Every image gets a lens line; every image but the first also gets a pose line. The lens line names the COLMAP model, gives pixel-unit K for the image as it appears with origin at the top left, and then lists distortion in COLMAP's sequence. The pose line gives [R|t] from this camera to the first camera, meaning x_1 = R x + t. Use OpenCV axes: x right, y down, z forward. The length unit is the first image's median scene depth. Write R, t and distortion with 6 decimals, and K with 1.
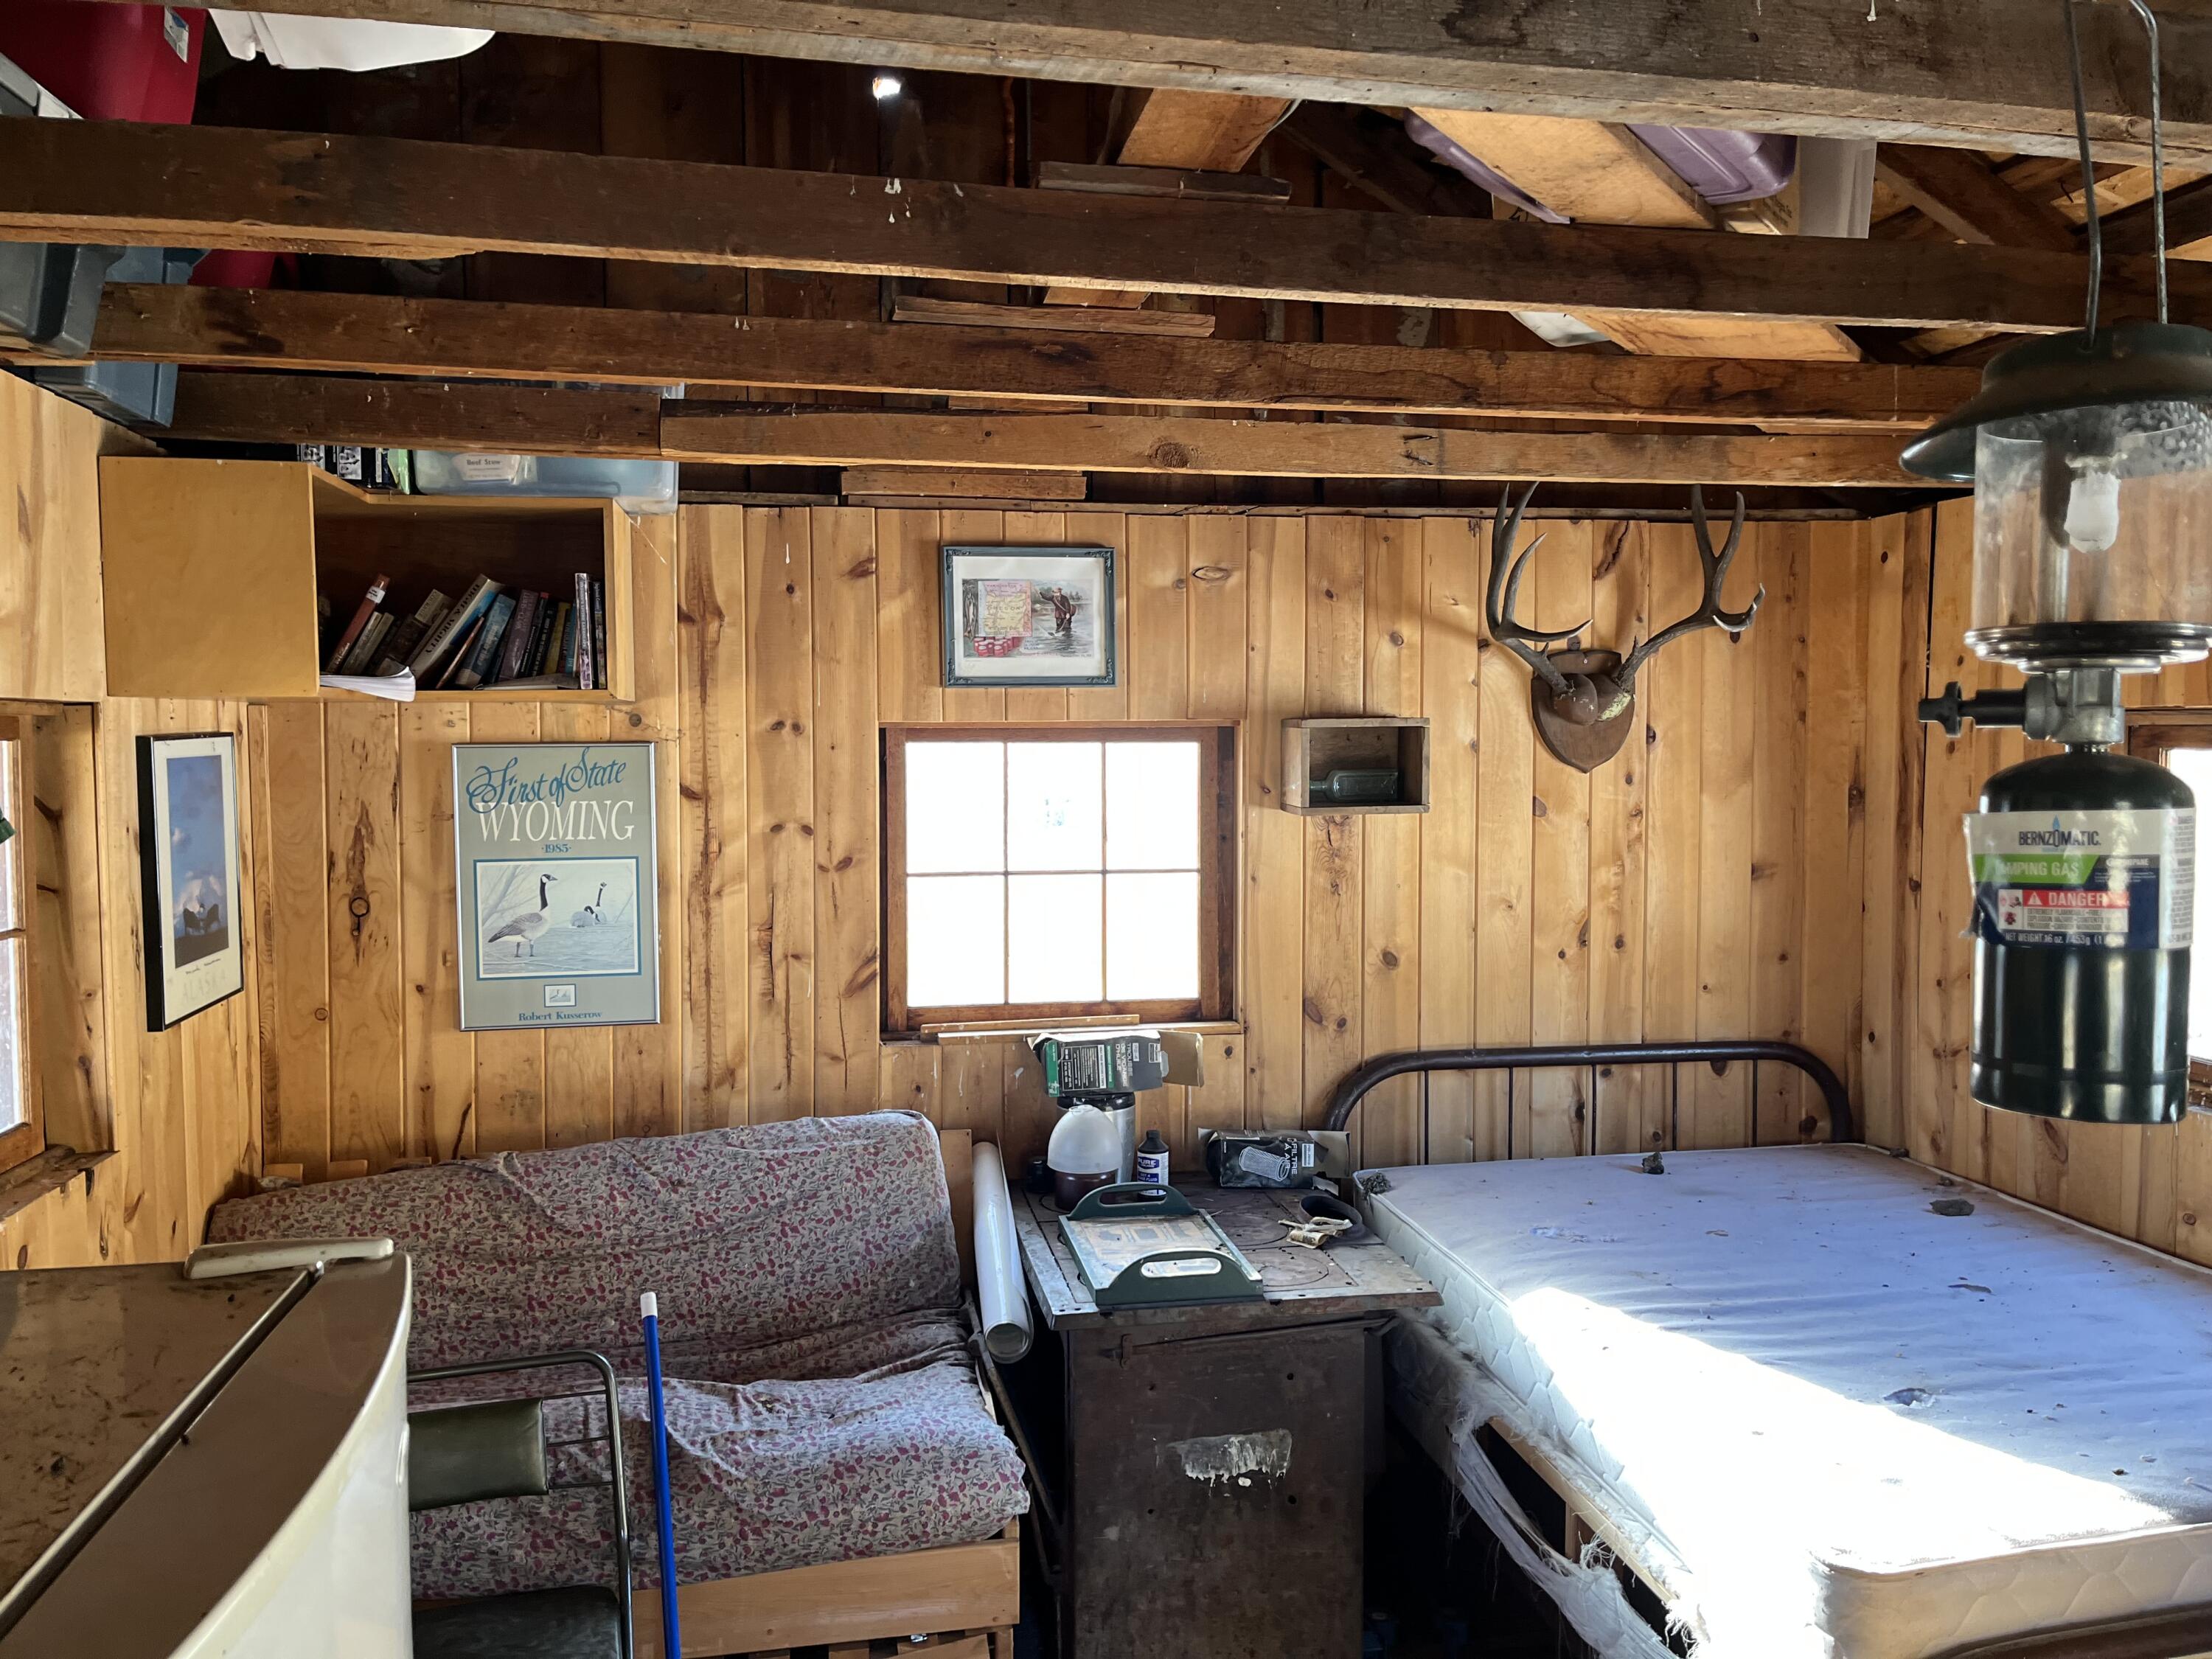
lens RADIAL K [[1683.7, 0, 1112.2], [0, 1683.7, 827.5], [0, 0, 1]] dist [0.040888, -0.022005]
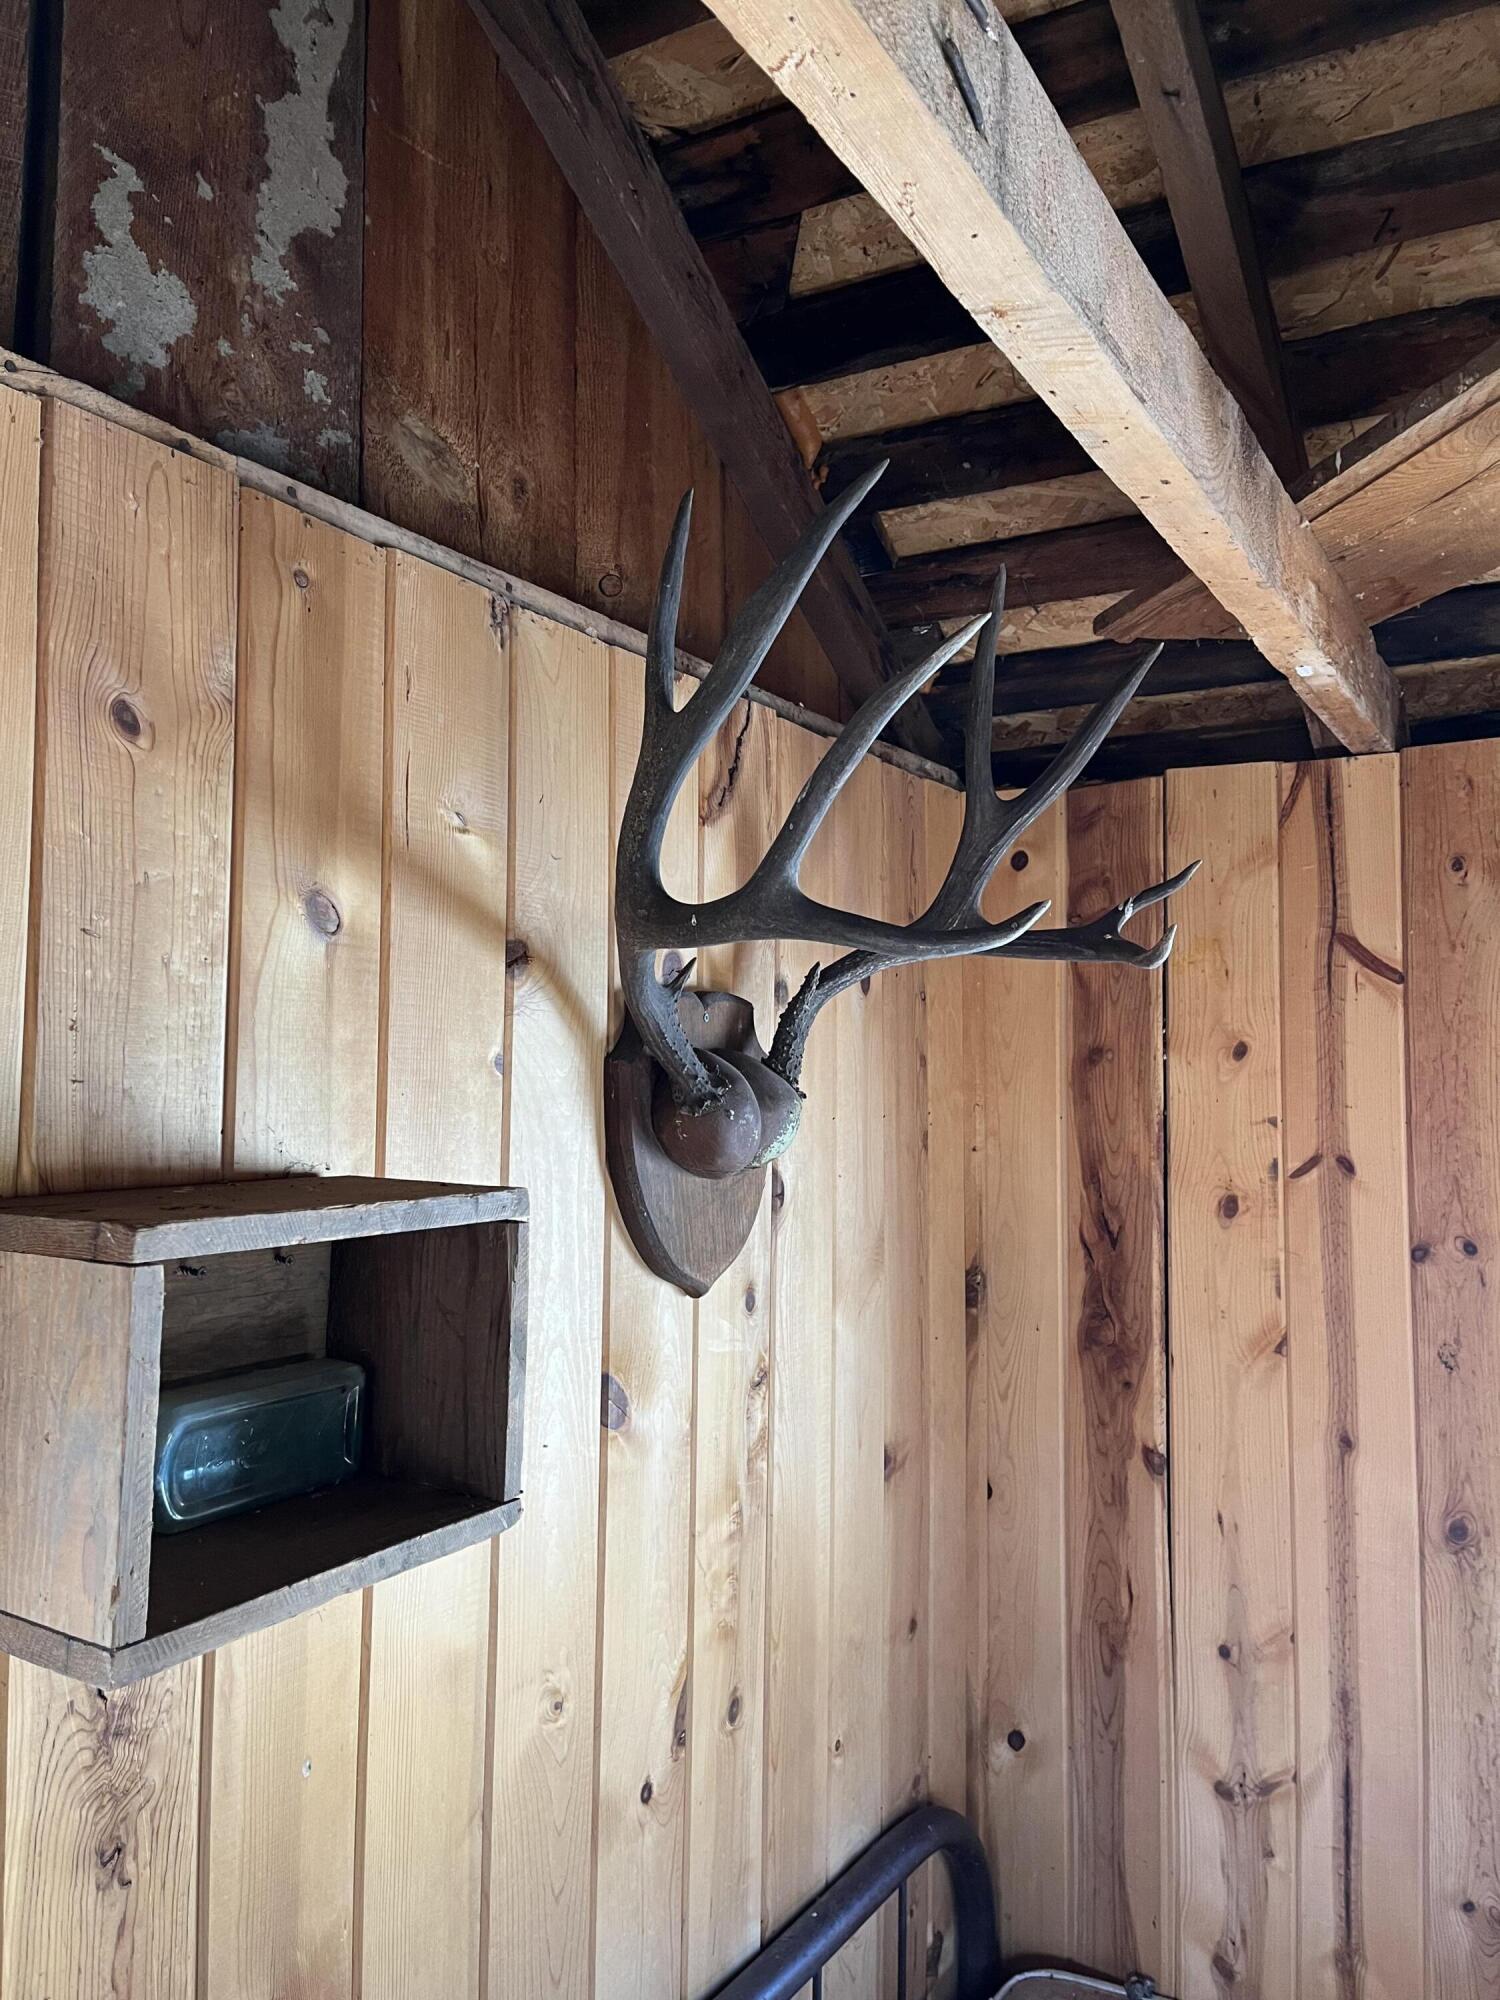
lens RADIAL K [[1522.3, 0, 761.8], [0, 1522.3, 993.6], [0, 0, 1]] dist [0.040888, -0.022005]
pose [[0.654427, 0.058856, 0.753831, 0.015454], [0.029010, 0.994278, -0.102813, -0.067099], [-0.755568, 0.089153, 0.648975, 0.762209]]
